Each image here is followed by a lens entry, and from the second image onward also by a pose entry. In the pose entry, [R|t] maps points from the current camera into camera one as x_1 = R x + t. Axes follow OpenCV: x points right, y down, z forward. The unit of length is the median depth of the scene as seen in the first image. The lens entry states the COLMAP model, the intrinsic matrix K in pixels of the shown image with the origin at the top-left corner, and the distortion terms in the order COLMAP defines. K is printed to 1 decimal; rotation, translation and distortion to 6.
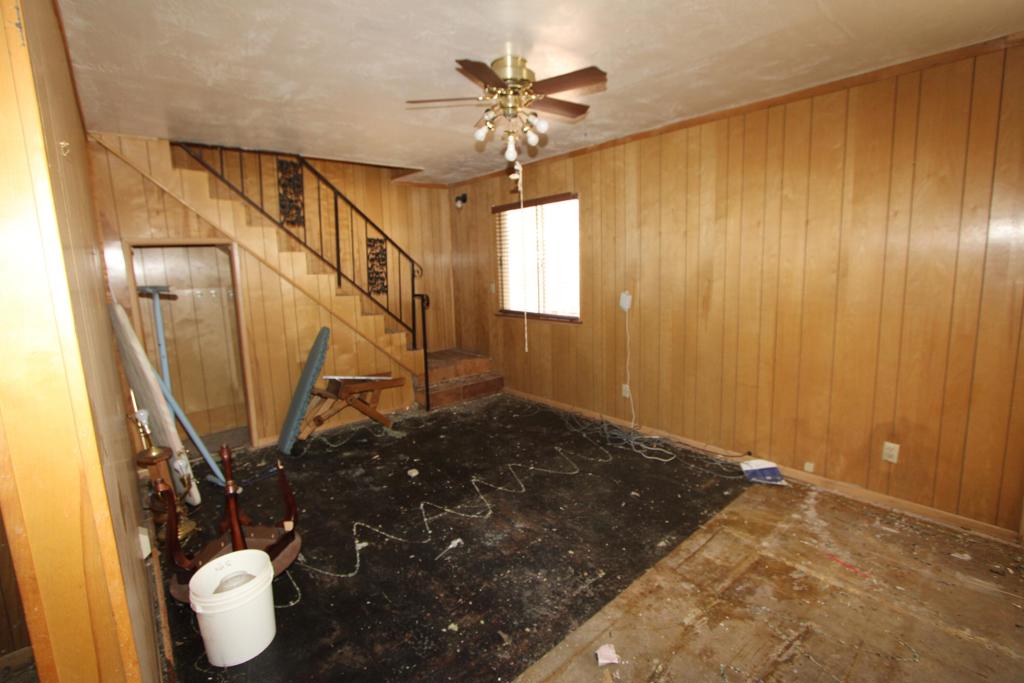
lens RADIAL K [[463.8, 0, 508.3], [0, 463.8, 327.8], [0, 0, 1]] dist [-0.023977, 0.005106]
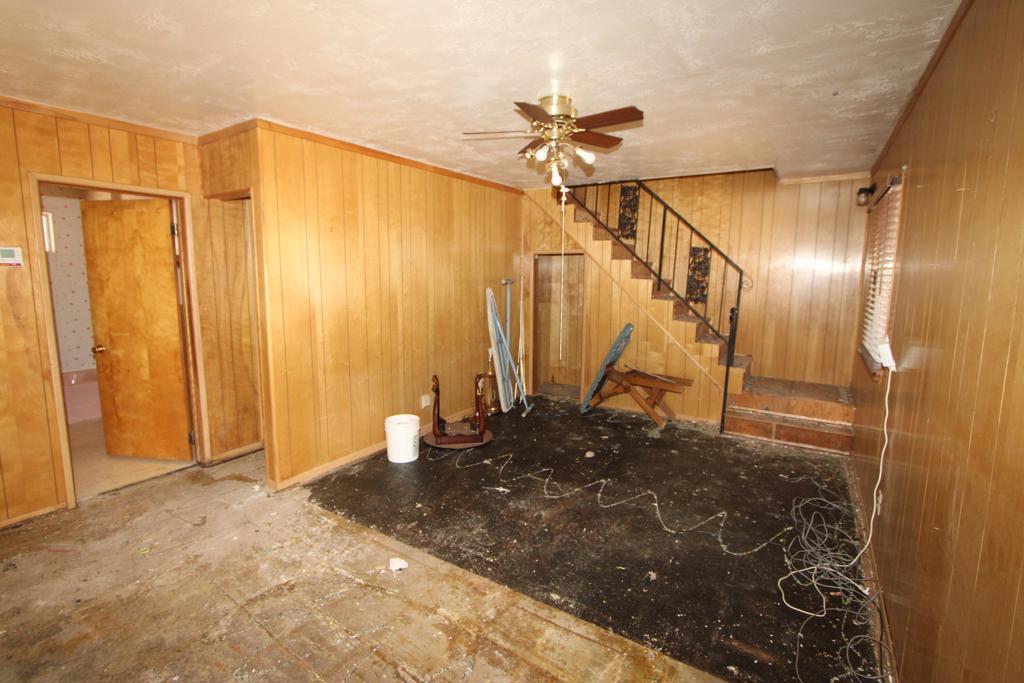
lens RADIAL K [[463.8, 0, 508.3], [0, 463.8, 327.8], [0, 0, 1]] dist [-0.023977, 0.005106]
pose [[0.291333, 0.153559, -0.944217, 0.725876], [-0.152336, 0.981884, 0.112682, -0.088637], [0.944415, 0.111010, 0.309448, 0.391799]]
